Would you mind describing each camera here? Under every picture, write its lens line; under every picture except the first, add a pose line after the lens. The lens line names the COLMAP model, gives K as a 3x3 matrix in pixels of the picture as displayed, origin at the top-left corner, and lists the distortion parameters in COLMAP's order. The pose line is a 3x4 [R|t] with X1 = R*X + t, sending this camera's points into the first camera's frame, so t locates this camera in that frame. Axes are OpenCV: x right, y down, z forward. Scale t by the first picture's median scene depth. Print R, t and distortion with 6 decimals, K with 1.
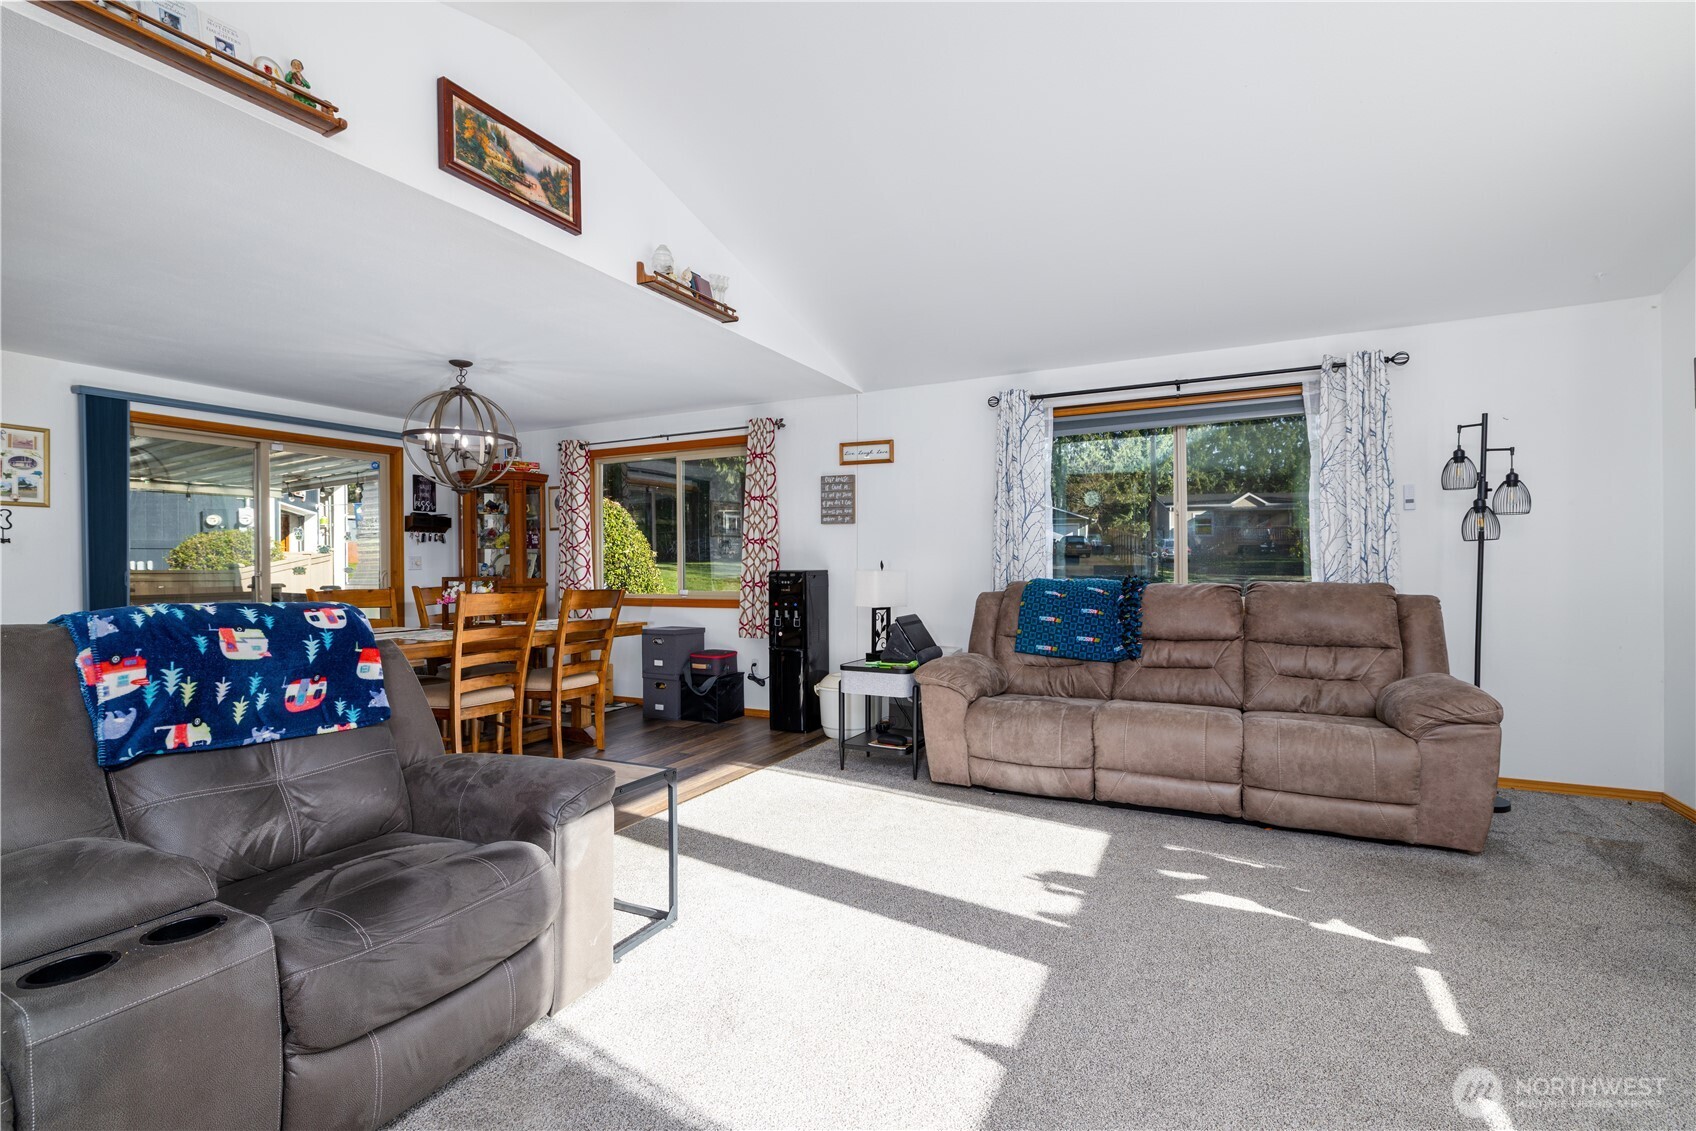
lens RADIAL K [[762.3, 0, 847.5], [0, 762.3, 567.0], [0, 0, 1]] dist [-0.002101, -0.001625]
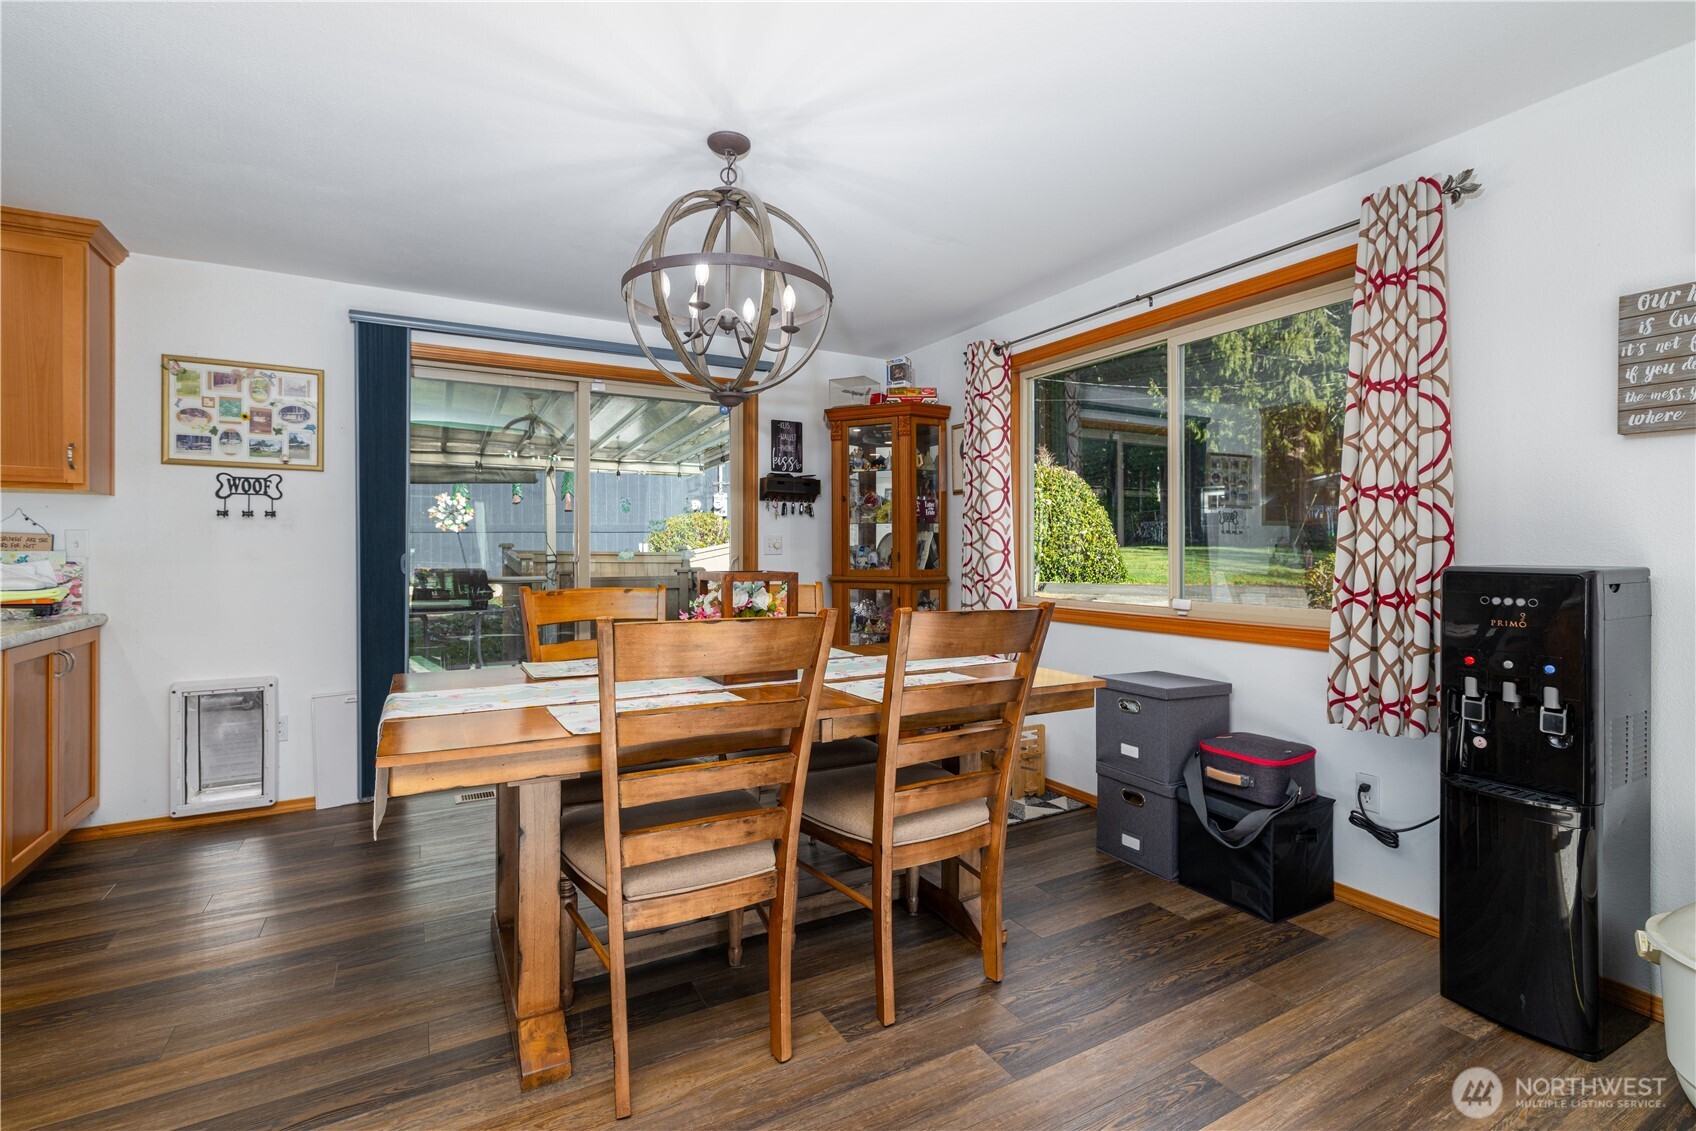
lens RADIAL K [[762.3, 0, 847.5], [0, 762.3, 553.0], [0, 0, 1]] dist [-0.002101, -0.001625]
pose [[0.830806, 0.008558, -0.556496, -0.129058], [-0.007375, 0.999963, 0.004367, -0.001389], [0.556513, 0.000476, 0.830839, 0.499894]]
